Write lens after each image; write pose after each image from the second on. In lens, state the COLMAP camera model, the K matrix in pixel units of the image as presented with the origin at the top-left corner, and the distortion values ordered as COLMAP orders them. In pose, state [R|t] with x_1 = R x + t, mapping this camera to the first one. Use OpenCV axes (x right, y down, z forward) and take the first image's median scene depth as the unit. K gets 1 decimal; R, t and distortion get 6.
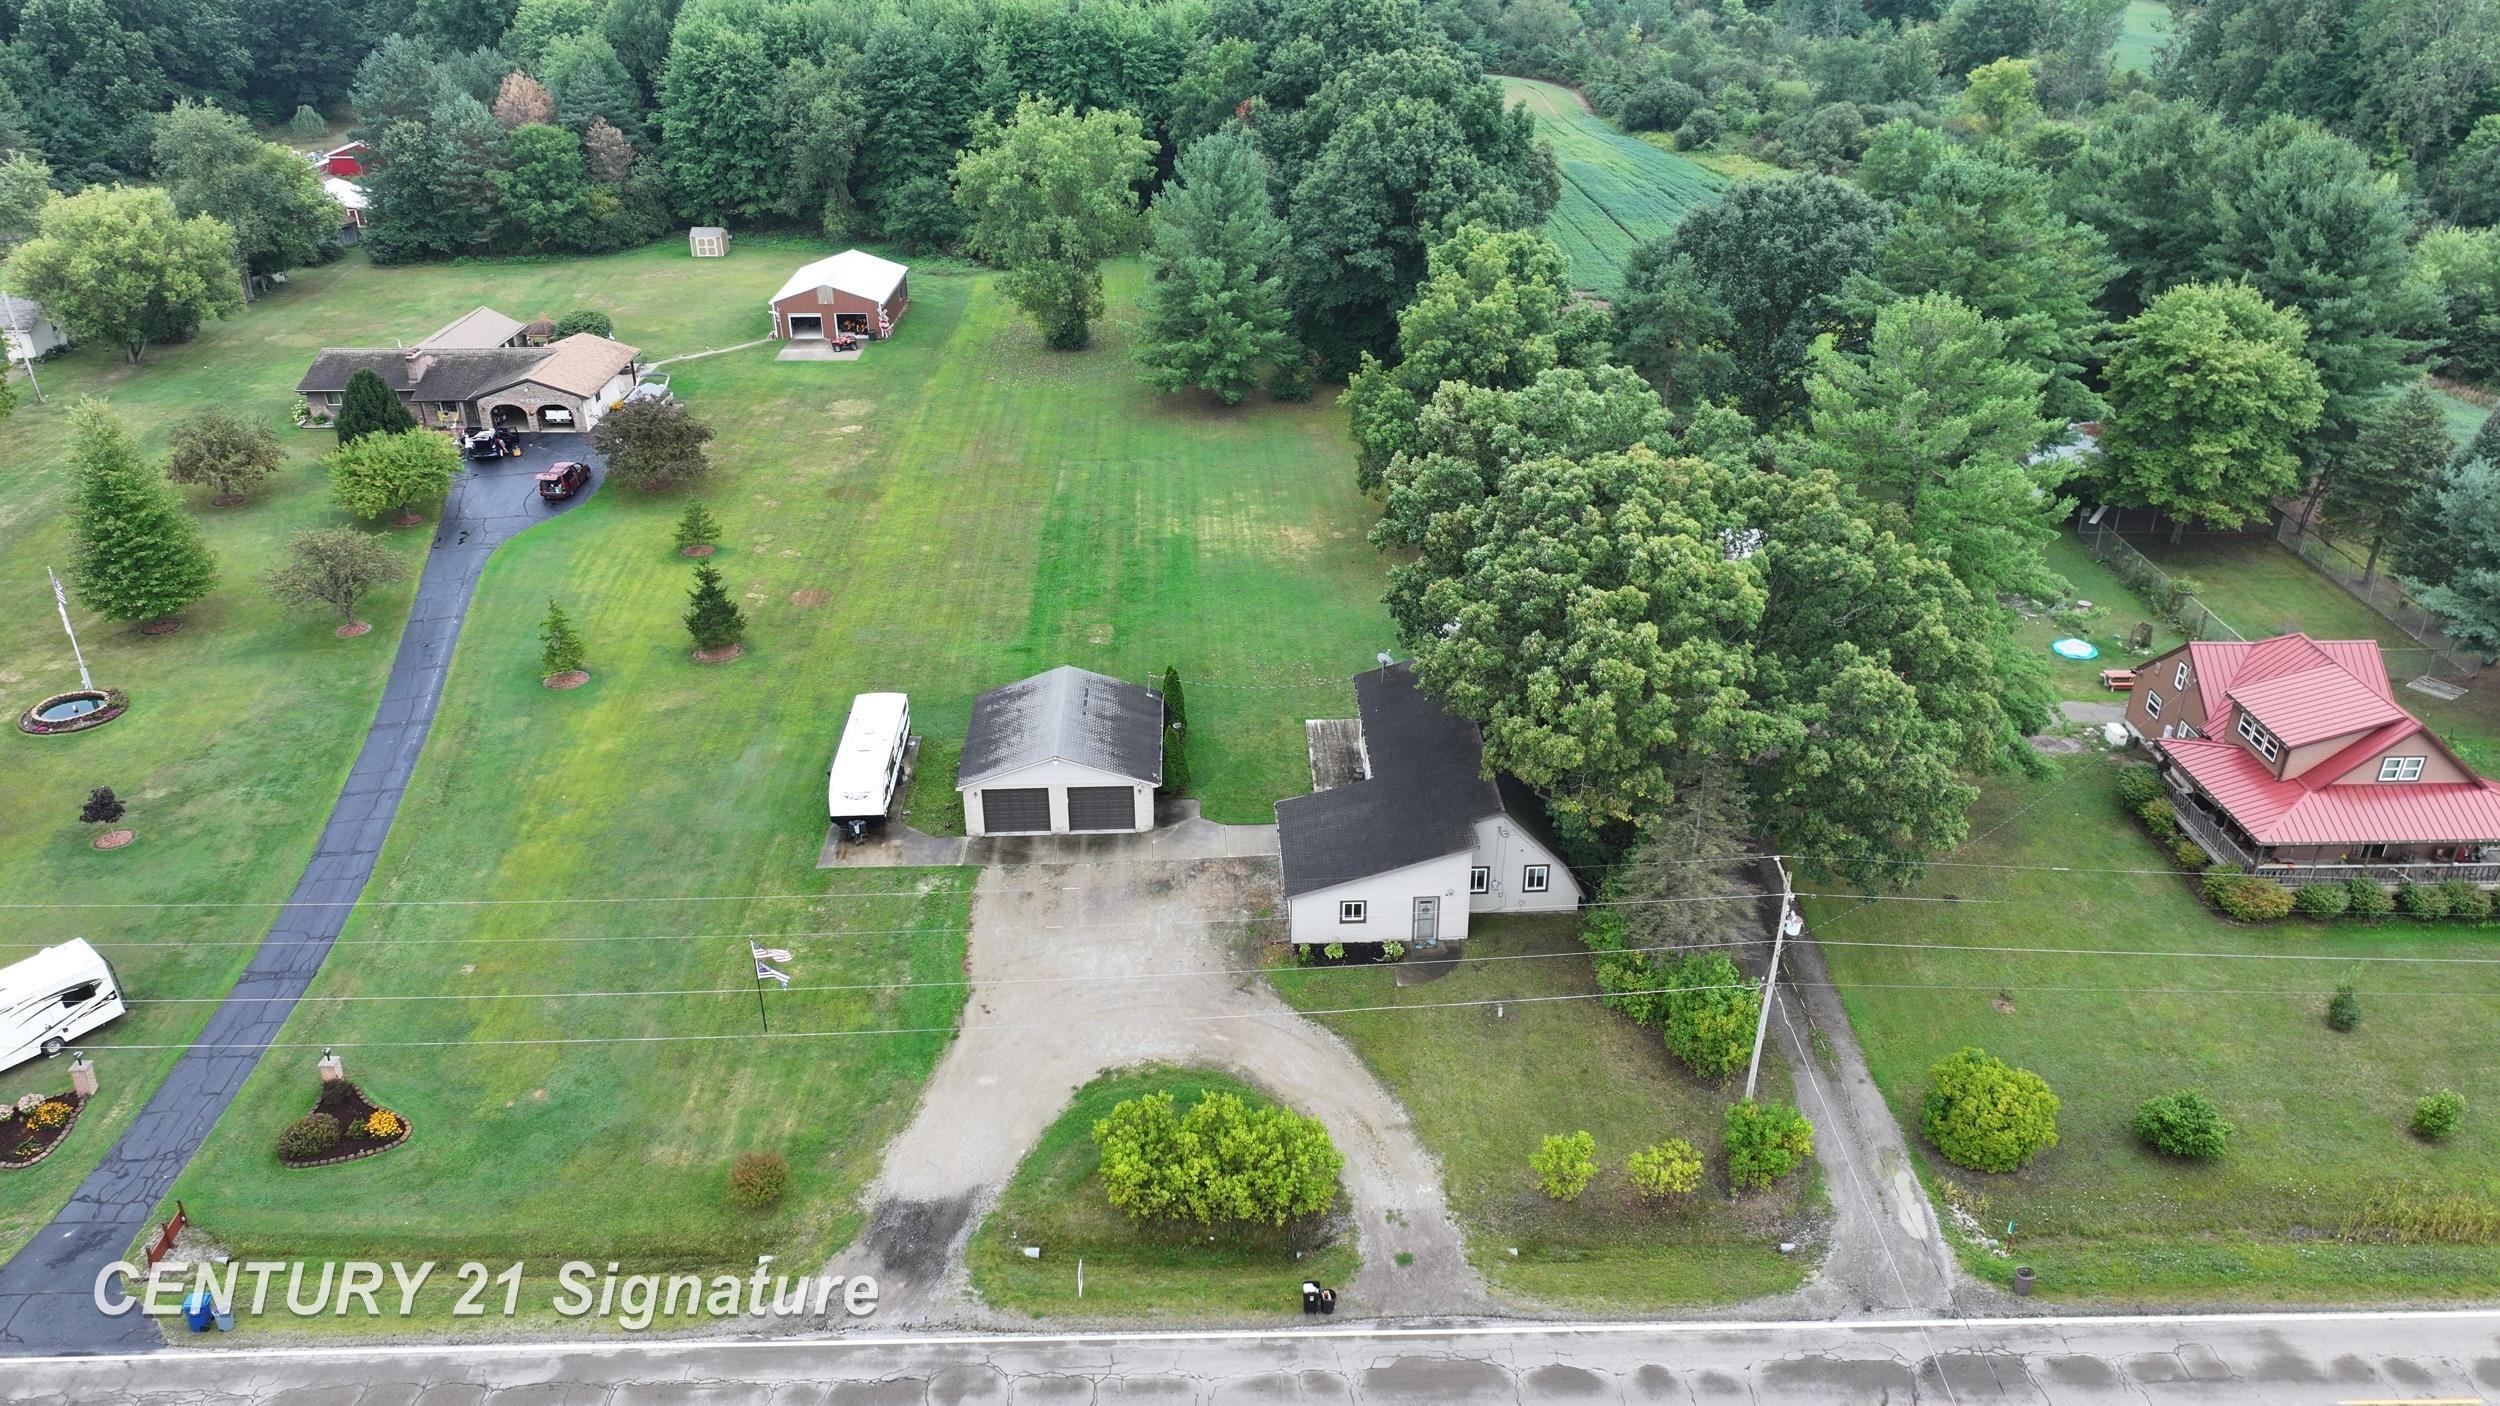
lens RADIAL K [[1772.9, 0, 1250.0], [0, 1772.9, 703.0], [0, 0, 1]] dist [0.012344, -0.004947]
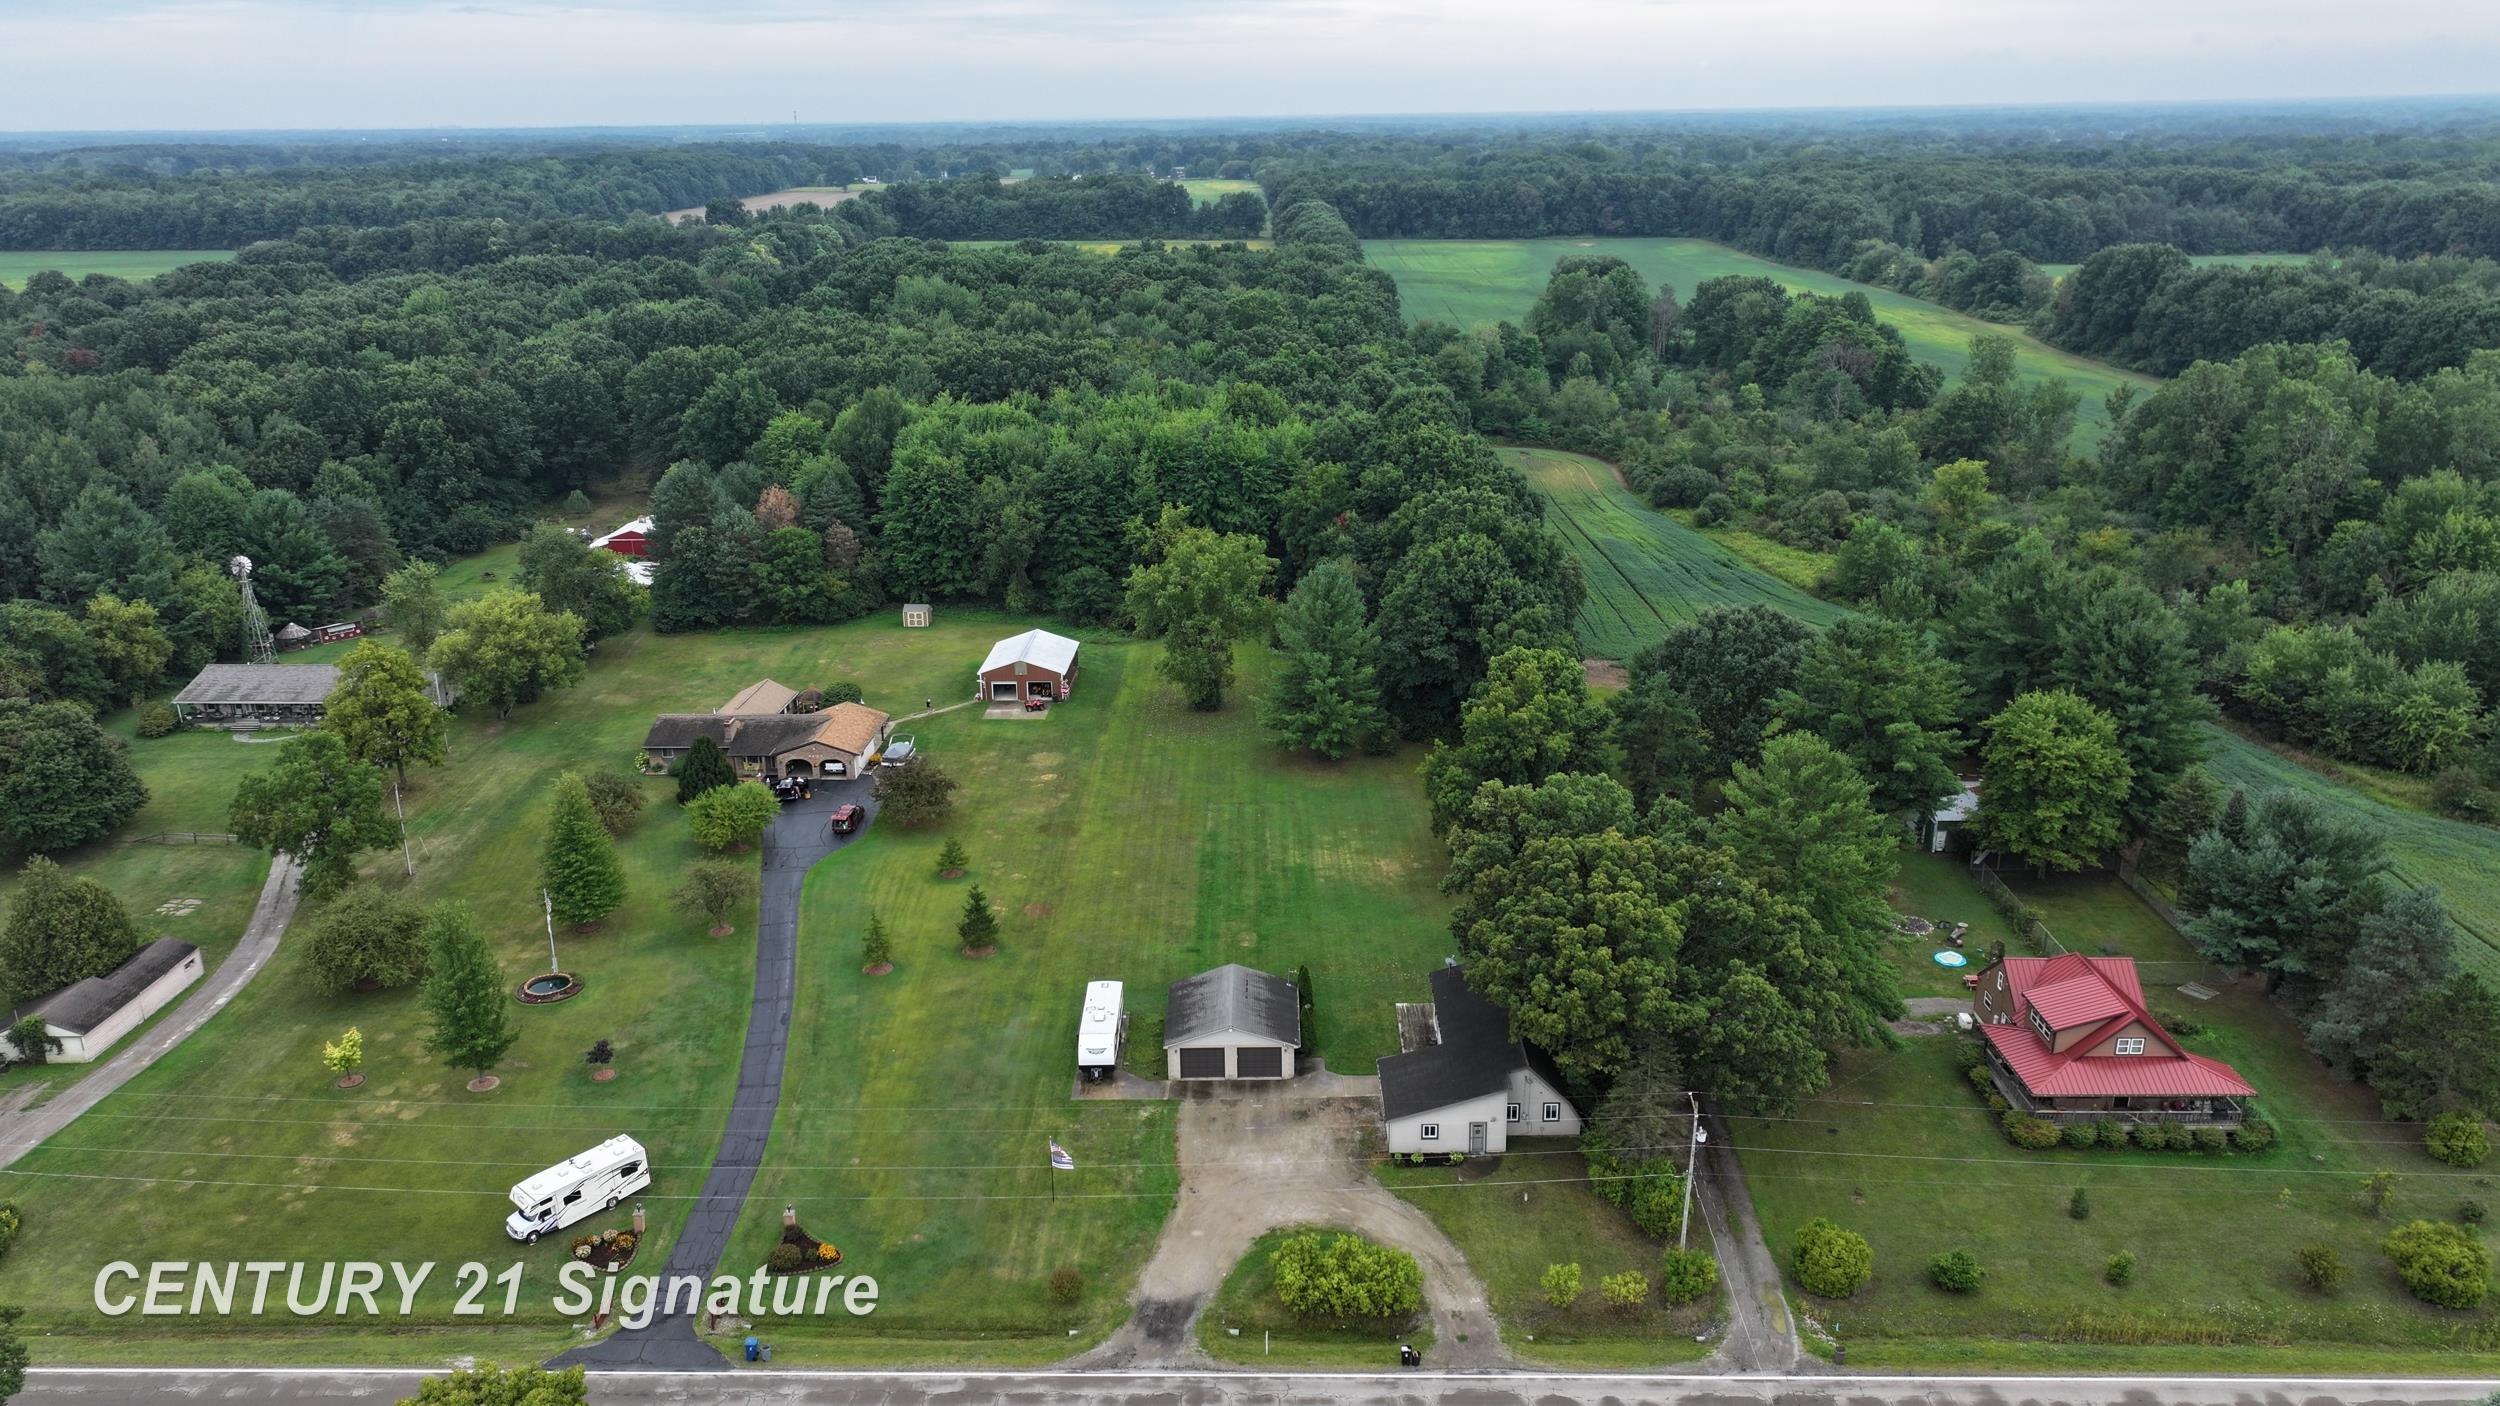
lens RADIAL K [[1772.9, 0, 1250.0], [0, 1772.9, 703.0], [0, 0, 1]] dist [0.012344, -0.004947]
pose [[0.999132, 0.005073, -0.041339, -0.026635], [-0.011475, 0.987668, -0.156139, -0.004830], [0.040037, 0.156478, 0.986870, -0.430396]]
